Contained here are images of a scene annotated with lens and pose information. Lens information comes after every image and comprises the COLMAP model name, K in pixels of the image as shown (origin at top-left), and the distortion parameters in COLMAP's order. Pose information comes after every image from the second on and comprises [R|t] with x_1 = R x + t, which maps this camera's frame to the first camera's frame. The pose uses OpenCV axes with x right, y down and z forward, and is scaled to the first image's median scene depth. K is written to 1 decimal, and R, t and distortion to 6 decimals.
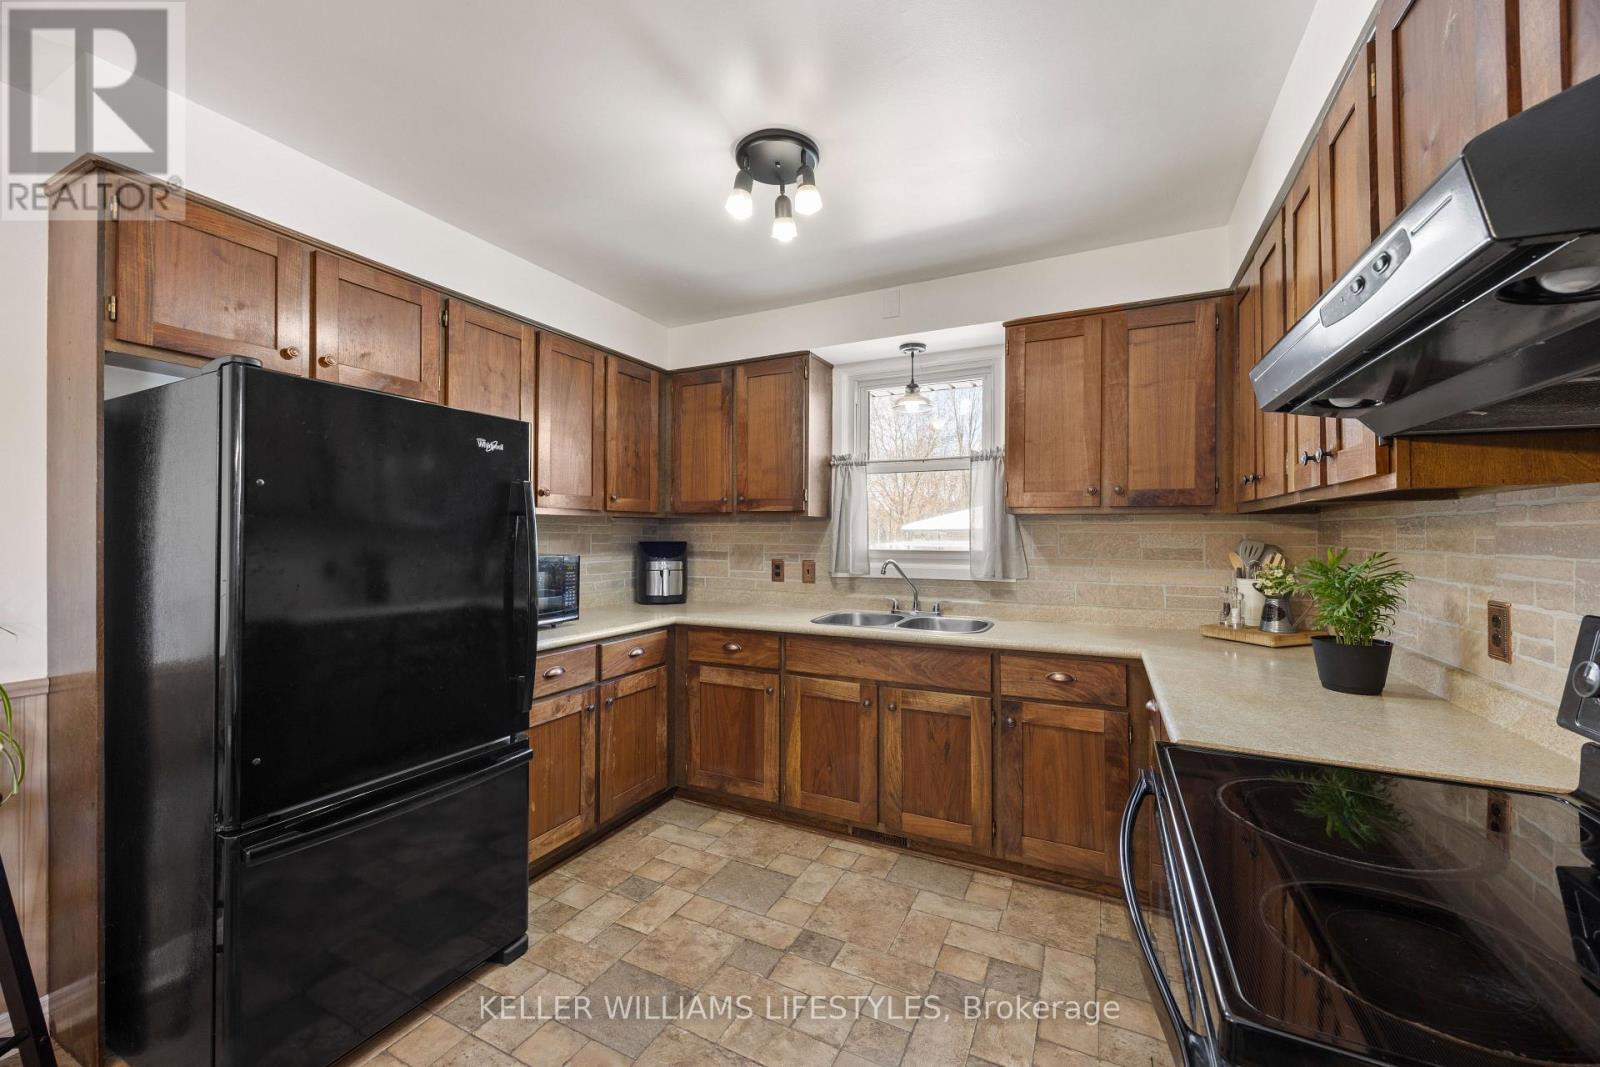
lens RADIAL K [[615.5, 0, 816.2], [0, 615.5, 534.9], [0, 0, 1]] dist [-0.001195, -0.000474]
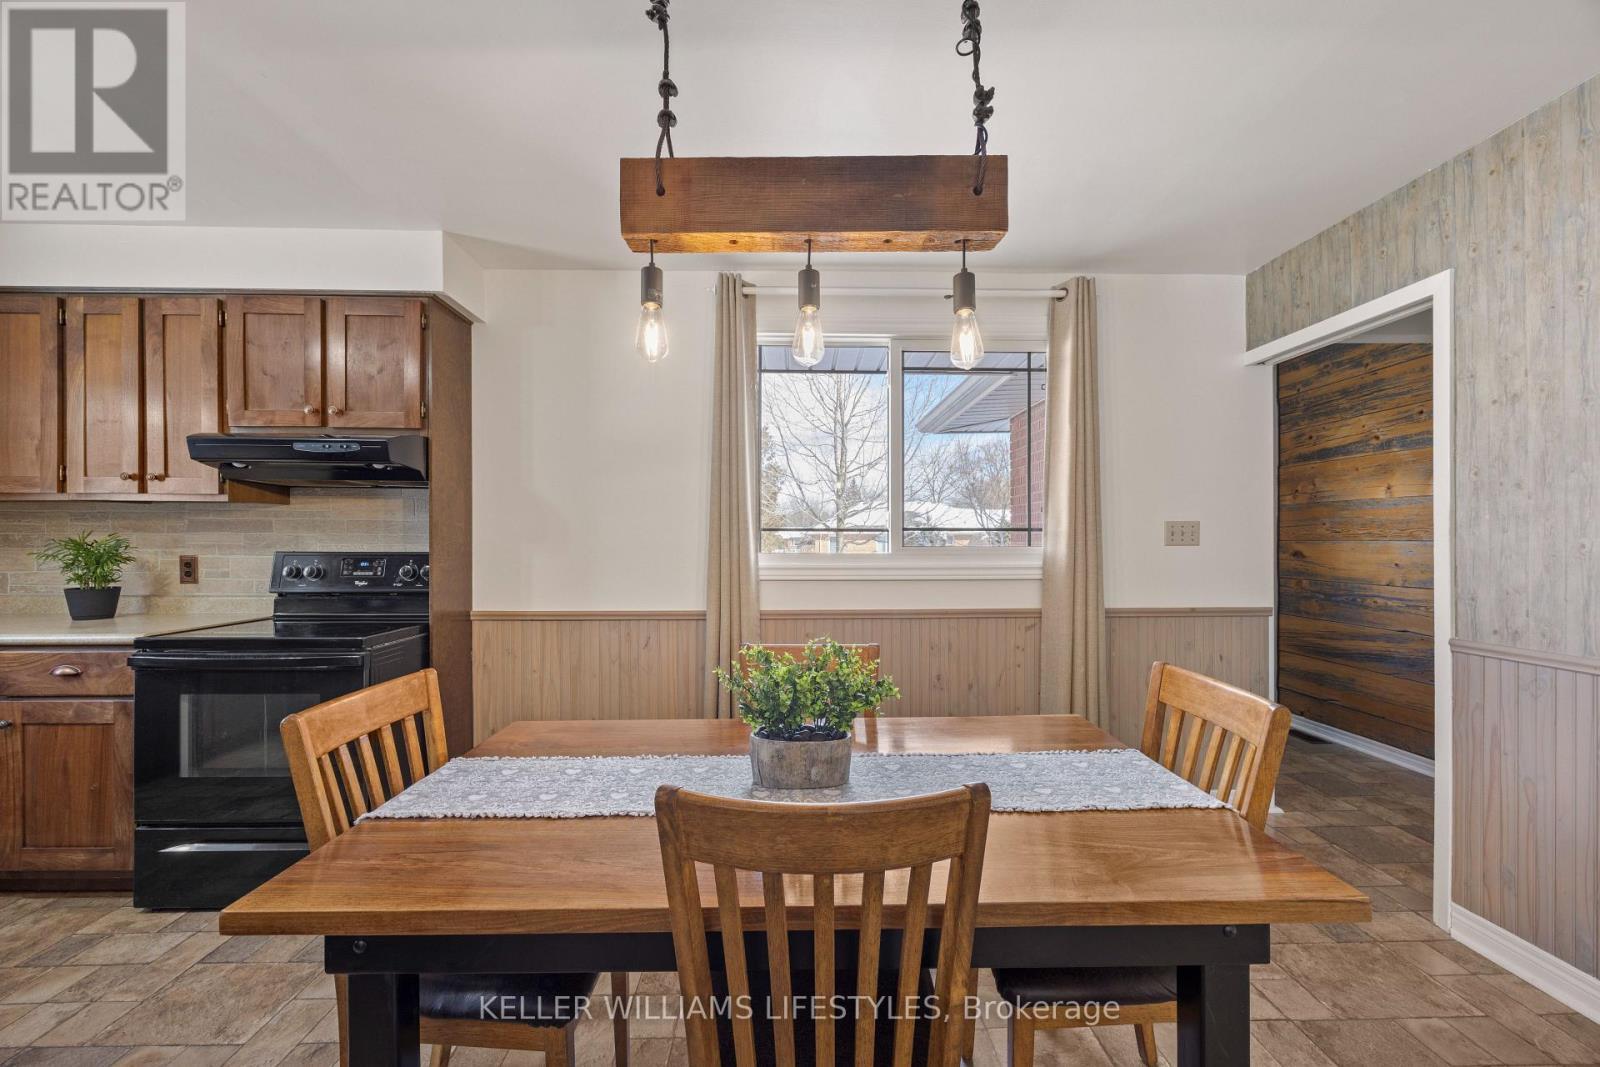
lens RADIAL K [[615.5, 0, 803.9], [0, 615.5, 539.2], [0, 0, 1]] dist [-0.001195, -0.000474]
pose [[-0.465859, -0.003956, 0.884850, -0.888676], [-0.001402, 0.999992, 0.003732, 0.023180], [-0.884858, 0.000498, -0.465861, 0.071293]]
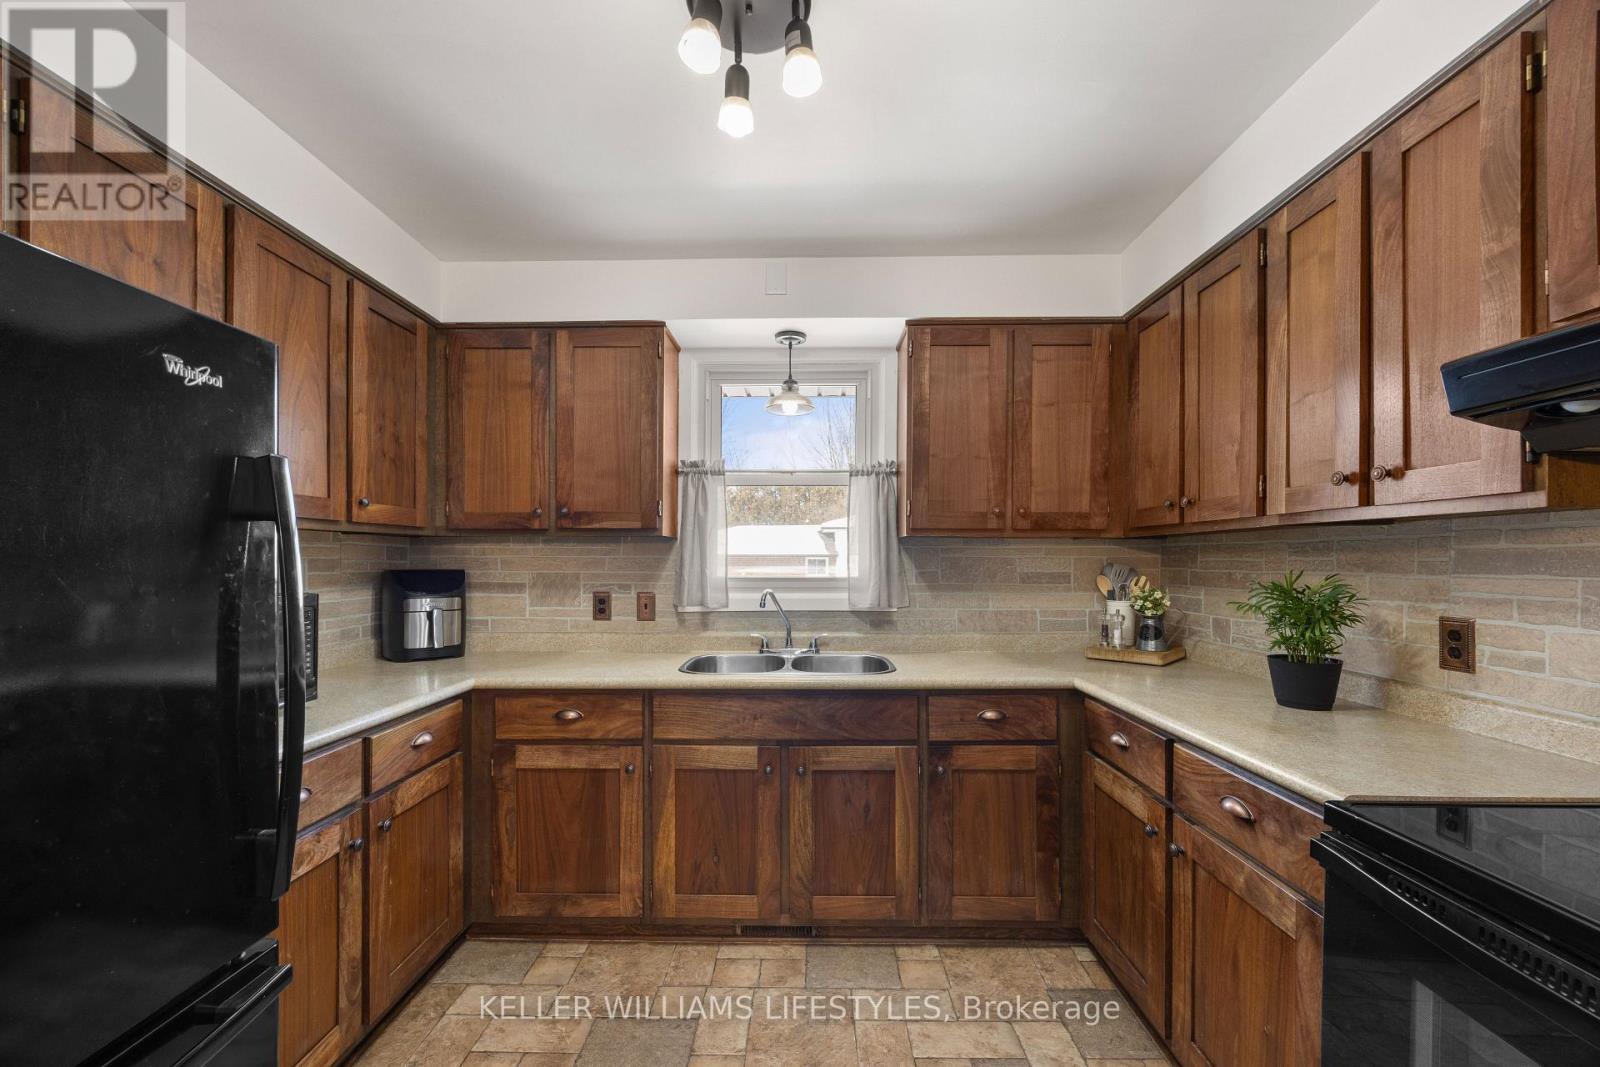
lens RADIAL K [[615.5, 0, 796.3], [0, 615.5, 566.3], [0, 0, 1]] dist [-0.001195, -0.000474]
pose [[0.908442, -0.006175, 0.417966, -0.220314], [0.002737, 0.999957, 0.008825, 0.002261], [-0.418002, -0.006872, 0.908420, 0.264210]]
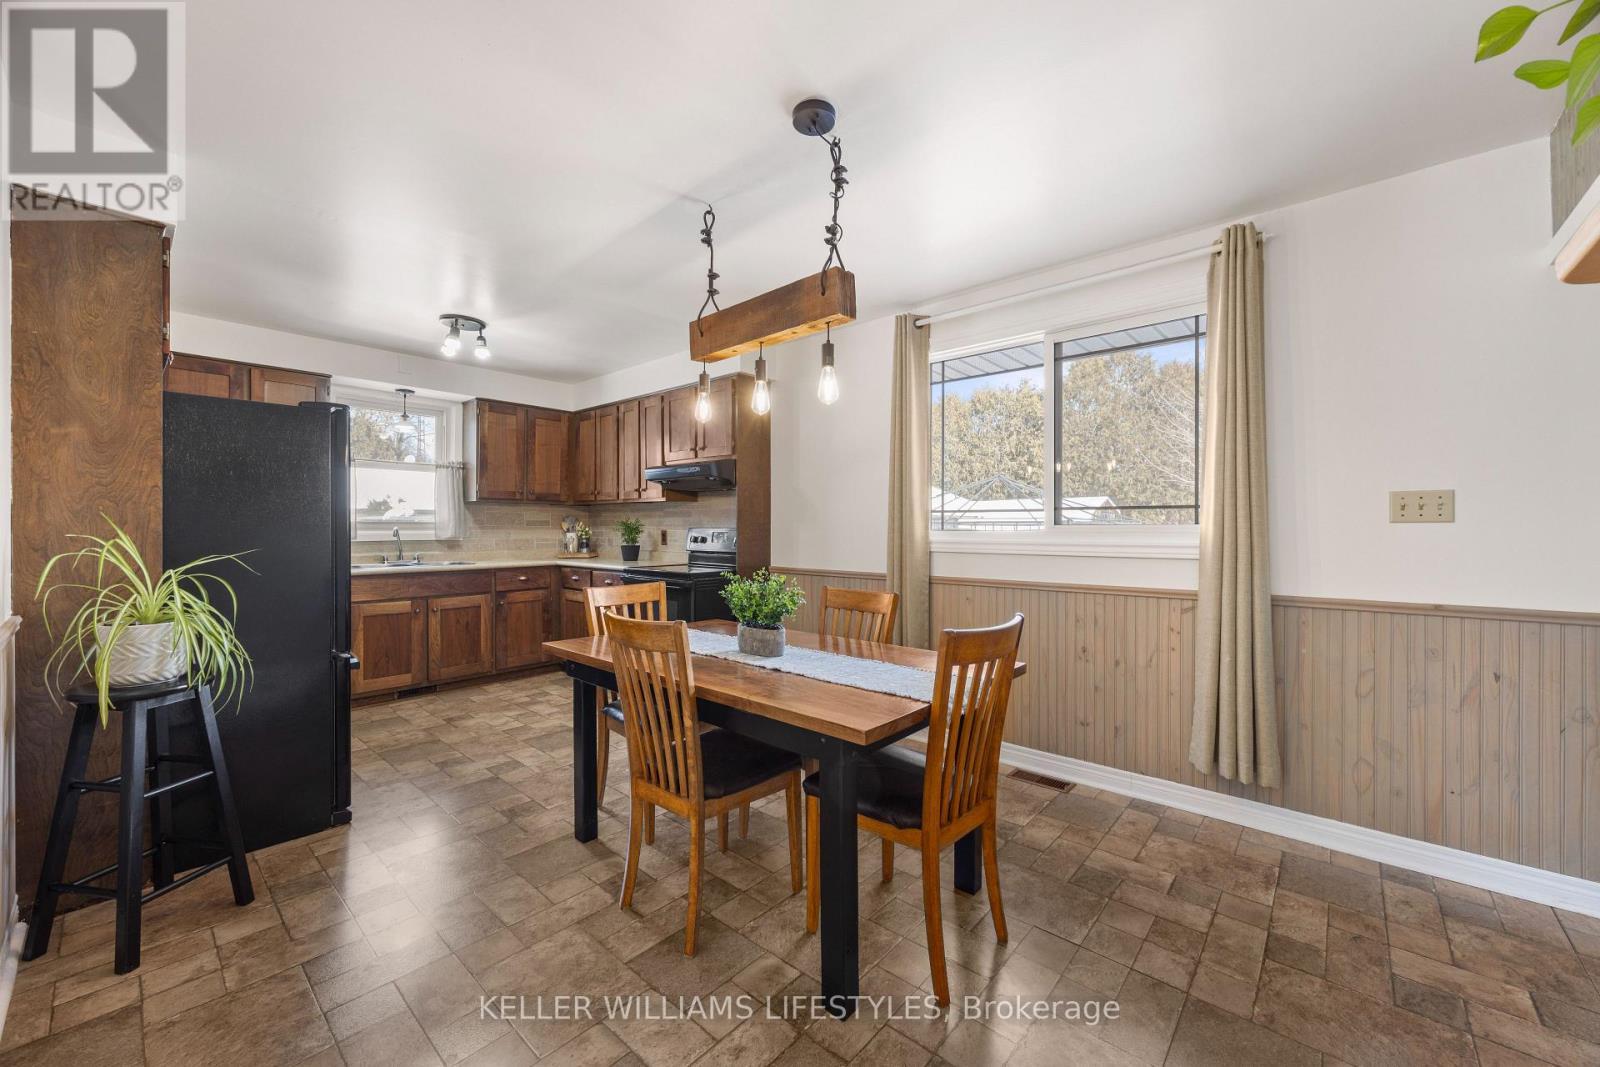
lens RADIAL K [[615.5, 0, 808.9], [0, 615.5, 527.9], [0, 0, 1]] dist [-0.001195, -0.000474]
pose [[0.257558, -0.004578, 0.966252, -1.283123], [0.001001, 0.999990, 0.004471, 0.041286], [-0.966262, -0.000184, 0.257560, -0.470972]]
